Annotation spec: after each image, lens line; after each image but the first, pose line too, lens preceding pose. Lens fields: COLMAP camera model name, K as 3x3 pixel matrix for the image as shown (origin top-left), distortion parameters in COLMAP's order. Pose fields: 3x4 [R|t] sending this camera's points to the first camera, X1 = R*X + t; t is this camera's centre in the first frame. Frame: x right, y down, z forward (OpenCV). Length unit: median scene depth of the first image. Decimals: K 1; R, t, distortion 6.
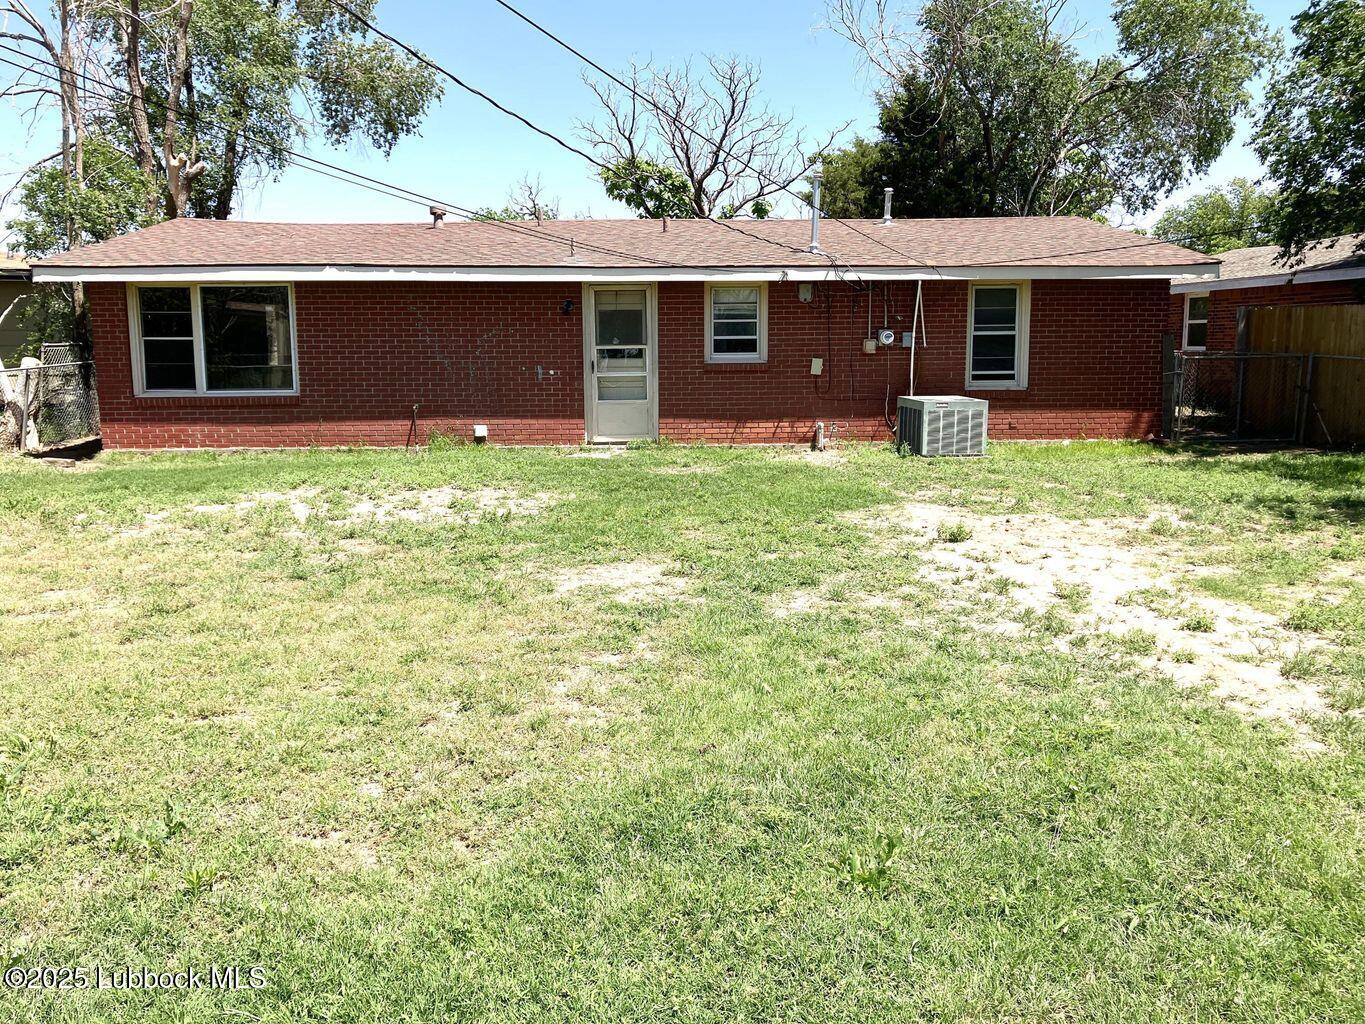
lens RADIAL K [[1112.3, 0, 683.1], [0, 1112.3, 510.3], [0, 0, 1]] dist [0.007410, 0.001884]
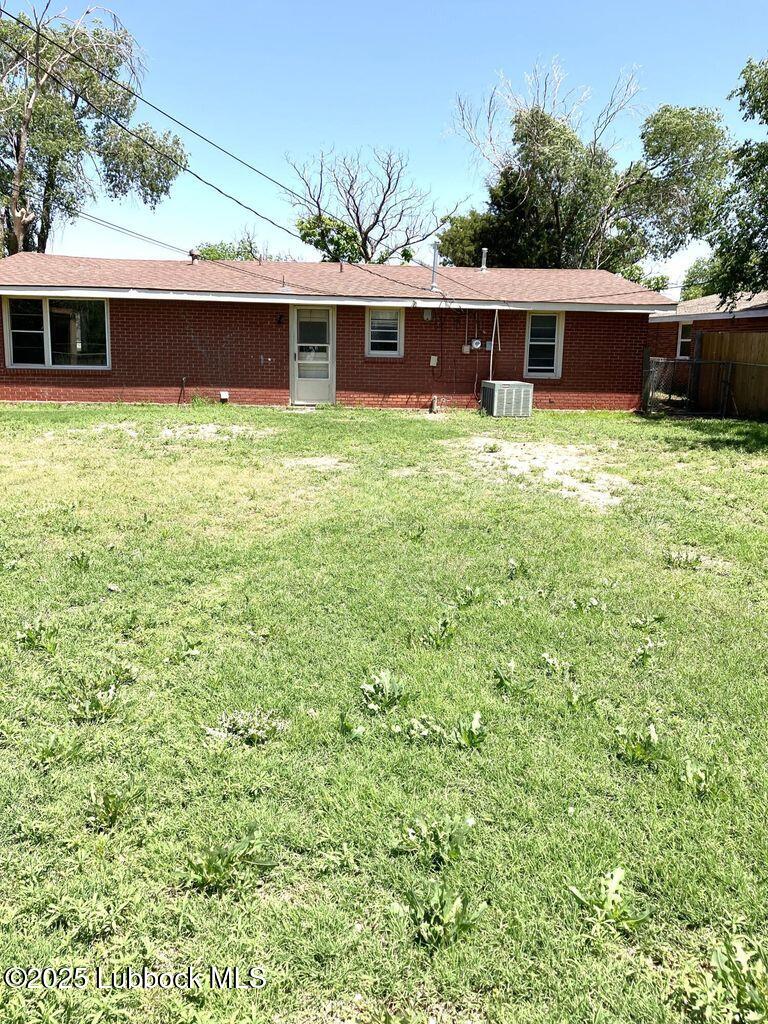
lens RADIAL K [[827.4, 0, 385.9], [0, 827.4, 512.9], [0, 0, 1]] dist [0.024890, -0.044412]
pose [[0.998798, 0.020263, 0.044642, 0.001082], [-0.022416, 0.998583, 0.048269, 0.035636], [-0.043601, -0.049212, 0.997836, -0.215374]]
